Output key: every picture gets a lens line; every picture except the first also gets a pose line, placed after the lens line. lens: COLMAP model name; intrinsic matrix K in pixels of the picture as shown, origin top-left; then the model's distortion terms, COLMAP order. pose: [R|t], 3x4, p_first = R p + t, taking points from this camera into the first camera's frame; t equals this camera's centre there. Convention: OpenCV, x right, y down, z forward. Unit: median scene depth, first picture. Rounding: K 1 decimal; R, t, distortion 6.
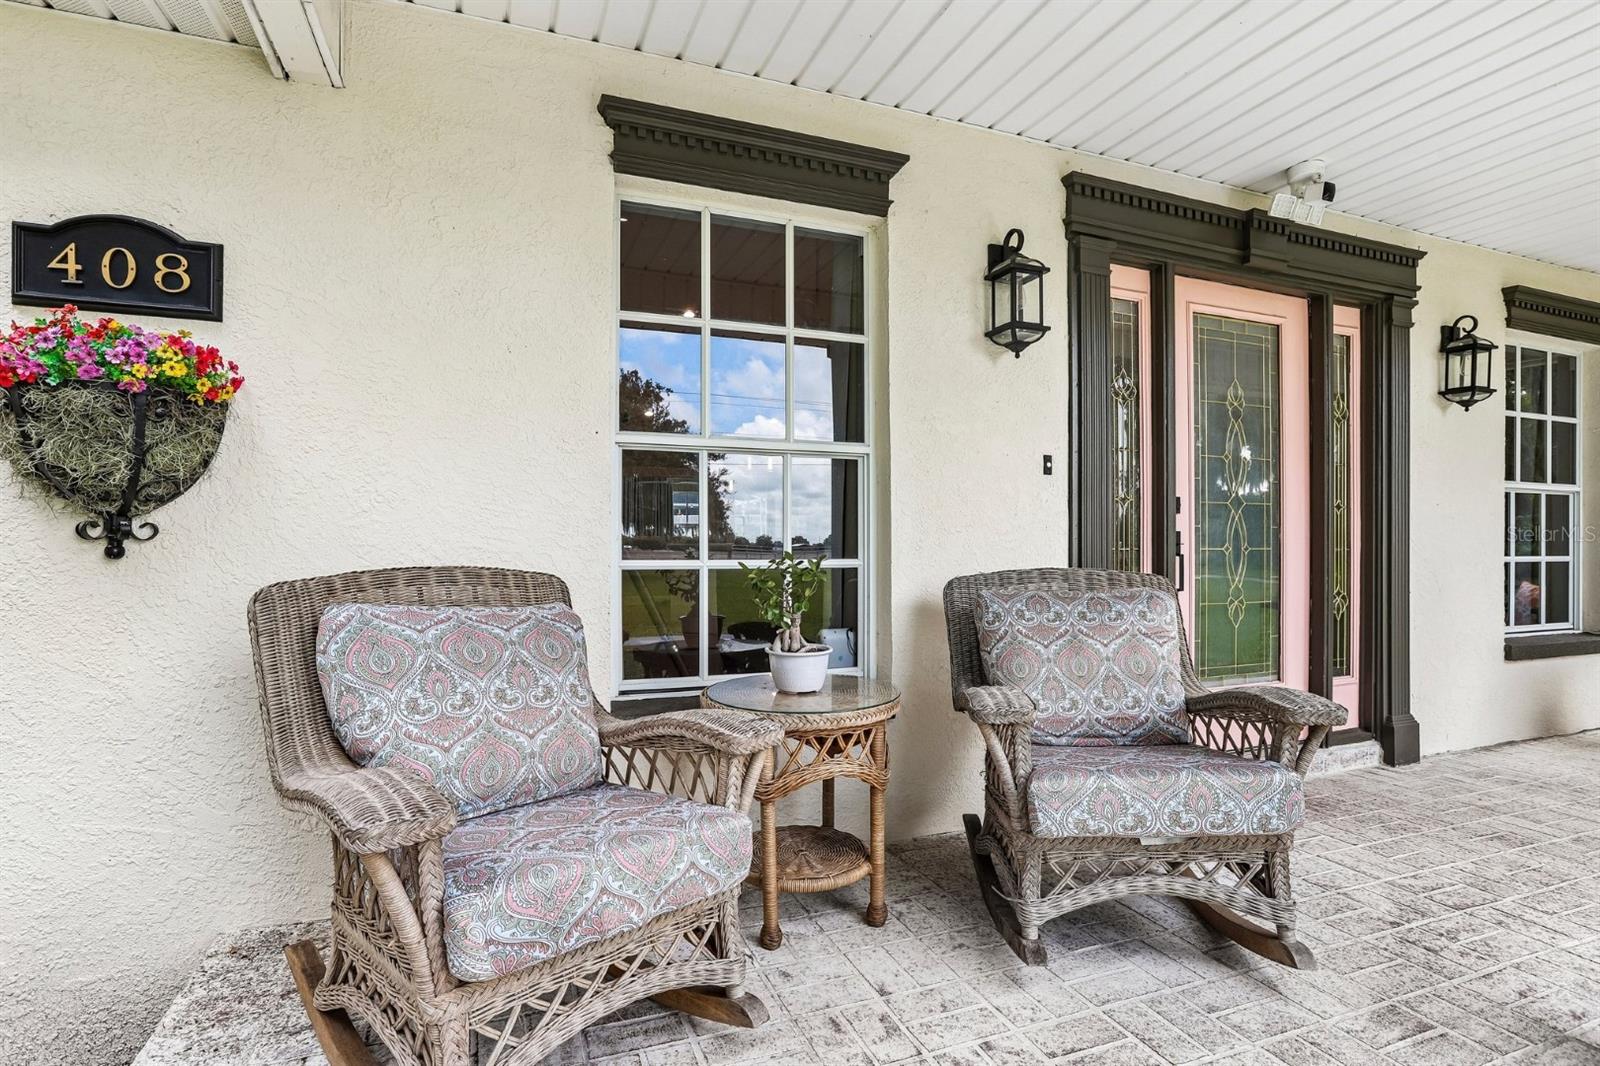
lens RADIAL K [[789.4, 0, 802.4], [0, 789.4, 546.0], [0, 0, 1]] dist [-0.020299, 0.000504]
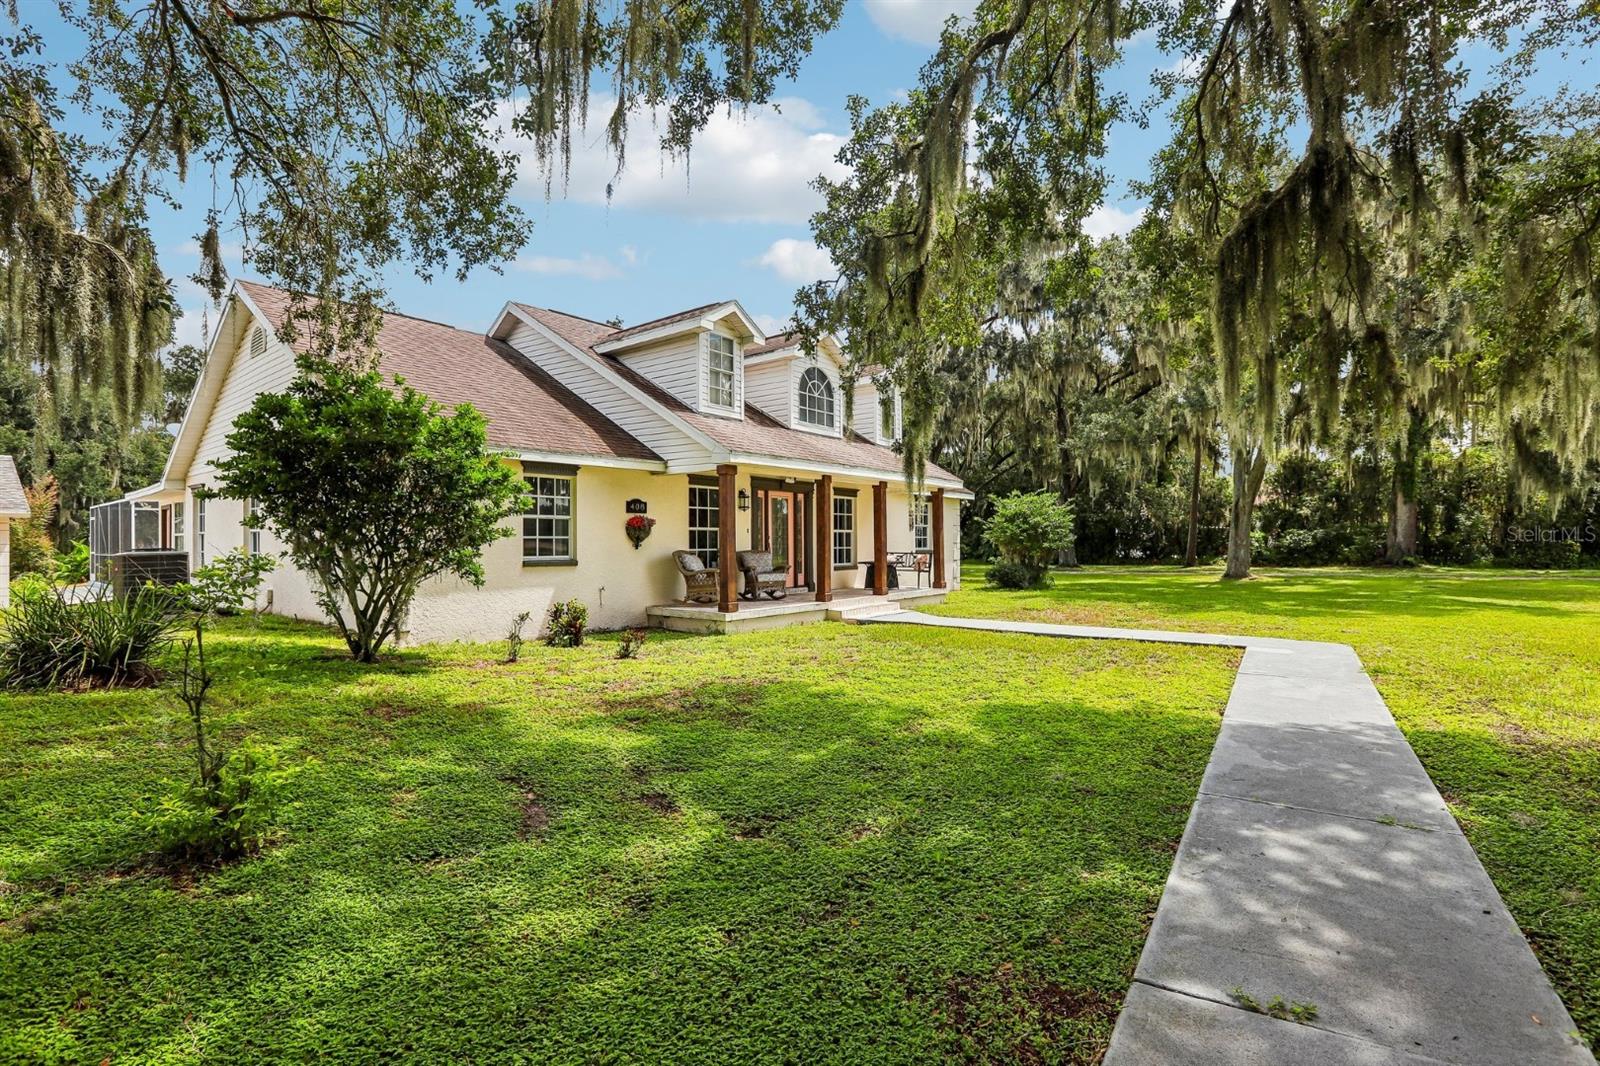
lens RADIAL K [[761.9, 0, 797.5], [0, 761.9, 536.3], [0, 0, 1]] dist [-0.044839, 0.011582]
pose [[0.862995, -0.004026, 0.505196, -2.688733], [0.008900, 0.999934, -0.007235, -0.033372], [-0.505134, 0.010740, 0.862974, -4.848916]]
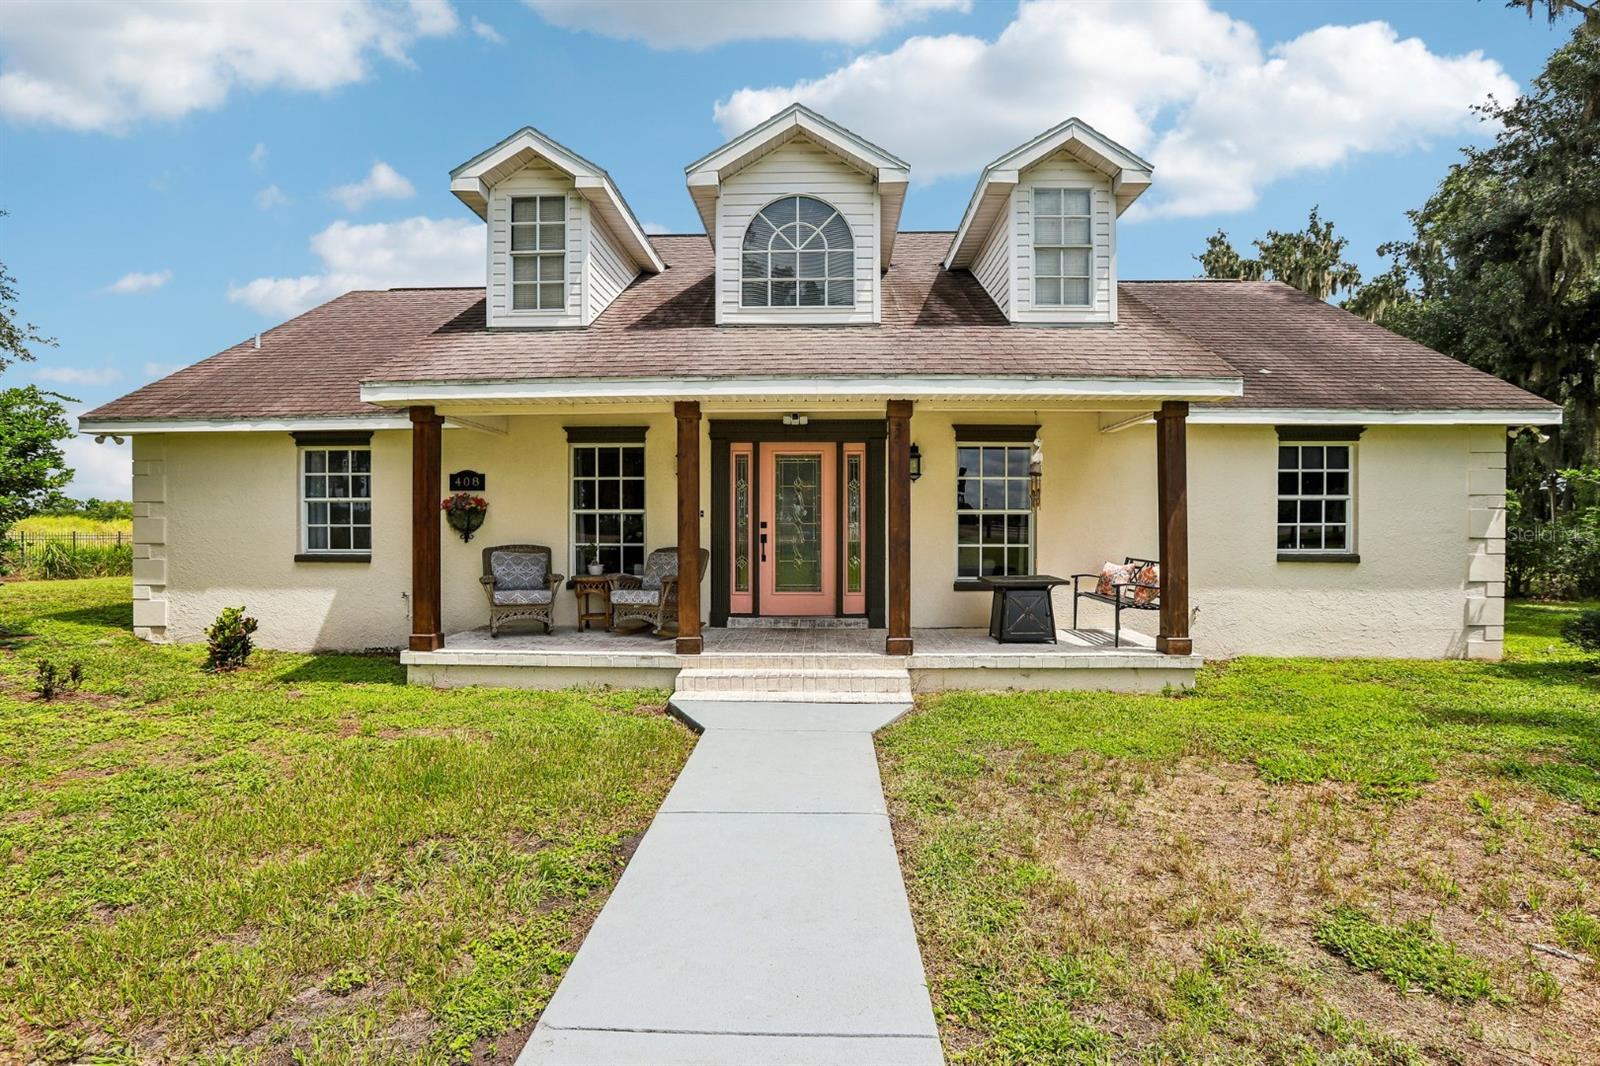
lens RADIAL K [[761.9, 0, 797.5], [0, 761.9, 536.3], [0, 0, 1]] dist [-0.044839, 0.011582]
pose [[0.921159, 0.002703, -0.389178, 2.463912], [0.000612, 0.999965, 0.008393, -0.051902], [0.389187, -0.007969, 0.921124, -2.191171]]
